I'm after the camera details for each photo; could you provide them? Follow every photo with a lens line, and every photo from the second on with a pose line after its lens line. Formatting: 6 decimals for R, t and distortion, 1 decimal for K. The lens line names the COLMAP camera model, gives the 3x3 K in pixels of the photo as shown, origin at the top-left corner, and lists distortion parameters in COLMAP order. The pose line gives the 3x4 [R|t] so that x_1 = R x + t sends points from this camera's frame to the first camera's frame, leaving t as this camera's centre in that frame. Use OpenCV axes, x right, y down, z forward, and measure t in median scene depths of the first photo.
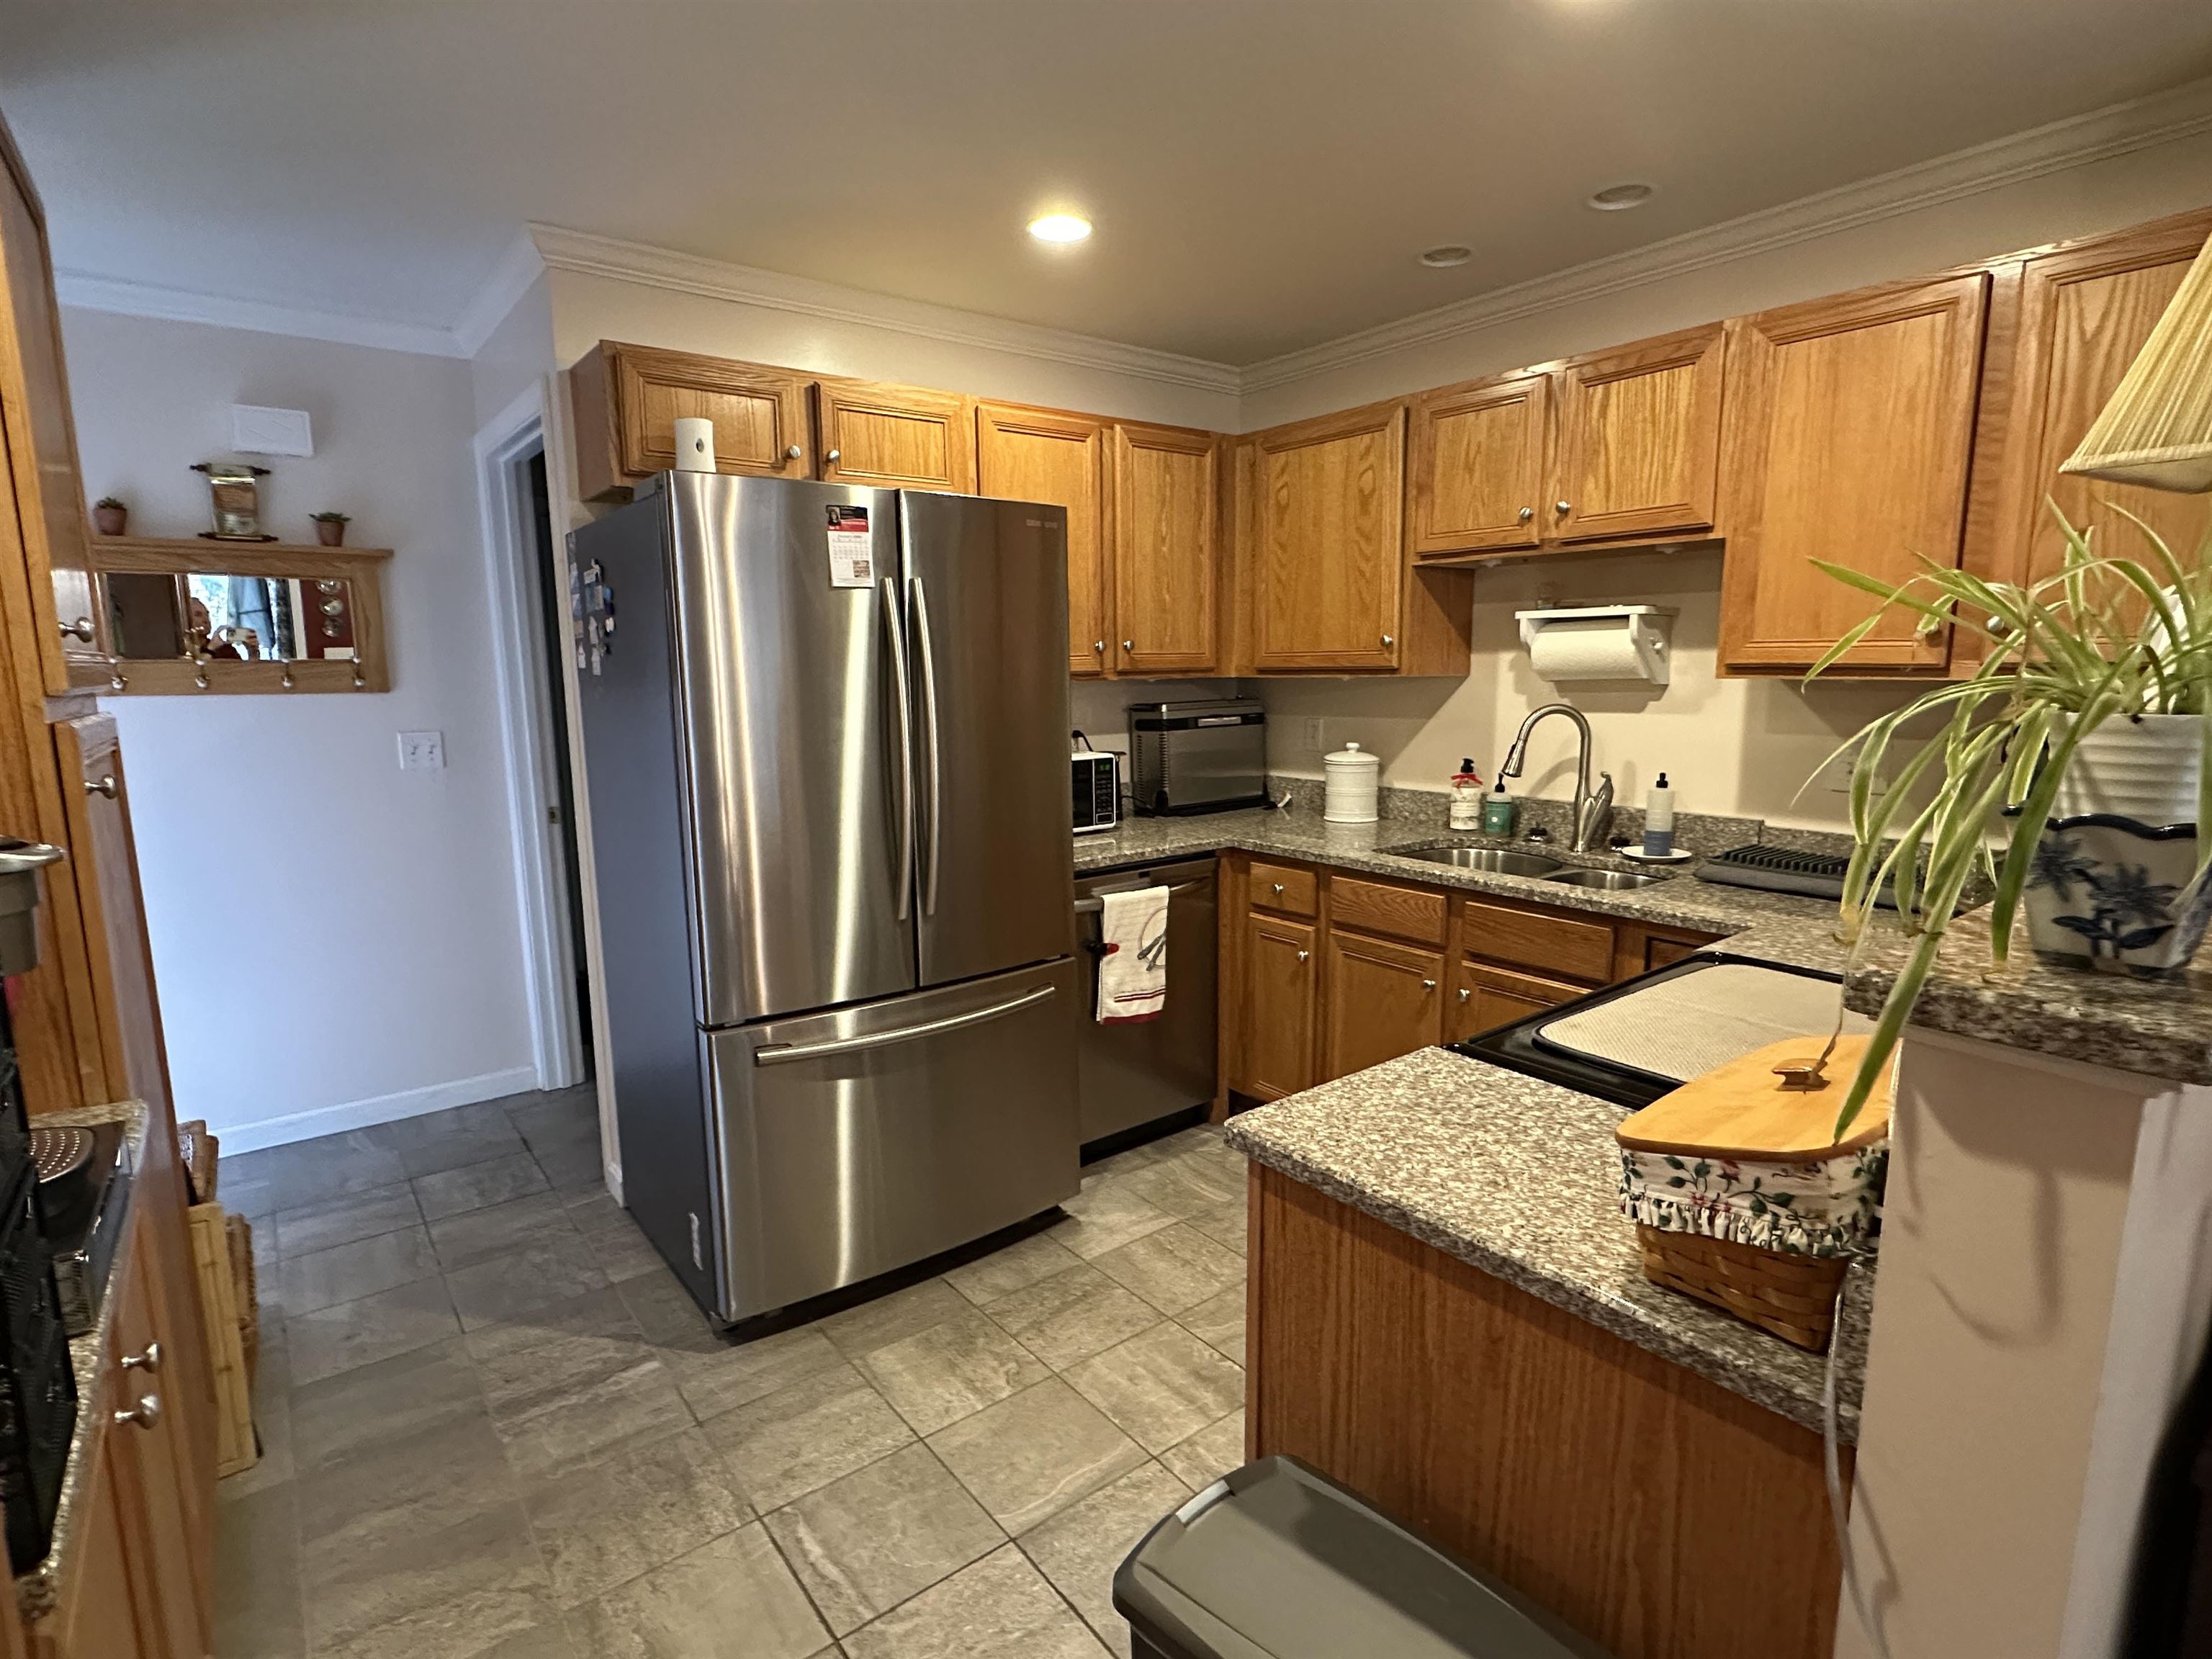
lens RADIAL K [[1115.5, 0, 1105.8], [0, 1115.5, 839.8], [0, 0, 1]] dist [-0.002990, 0.000885]
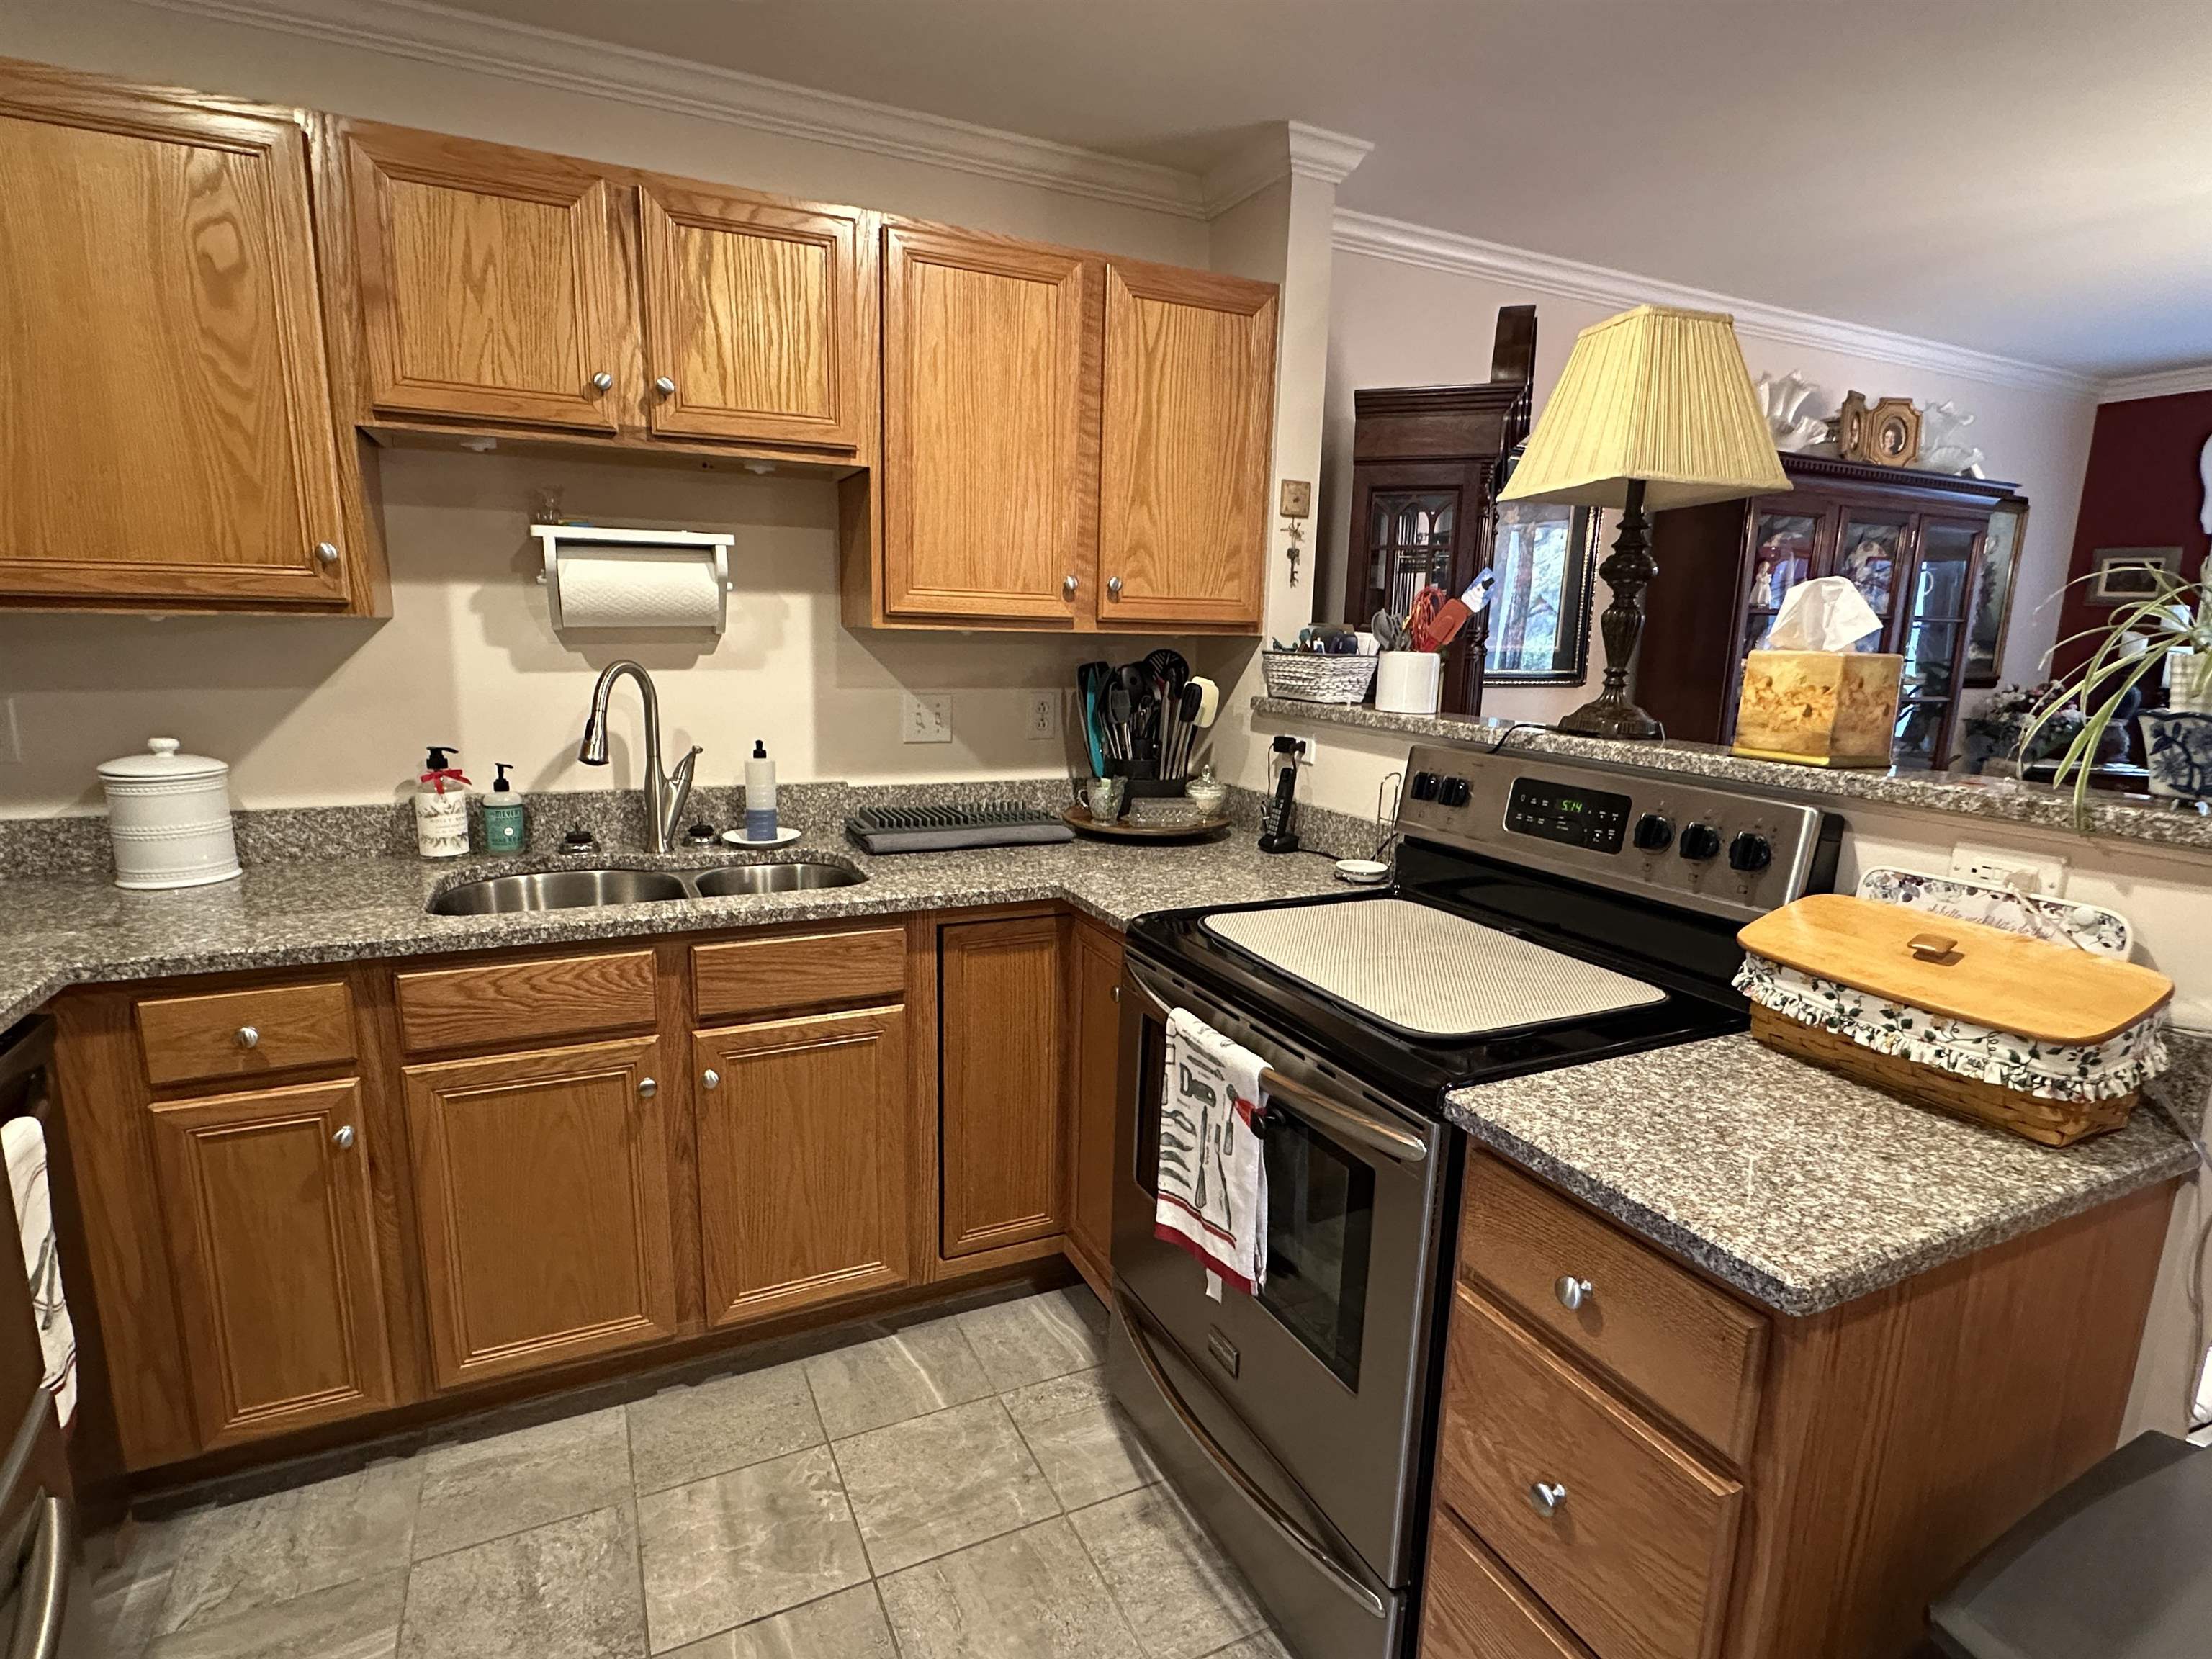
lens RADIAL K [[1115.5, 0, 1105.8], [0, 1115.5, 839.8], [0, 0, 1]] dist [-0.002990, 0.000885]
pose [[0.211370, -0.168405, 0.962789, -0.268065], [0.129604, 0.981176, 0.143168, -0.073672], [-0.968775, 0.094520, 0.229217, 0.567772]]
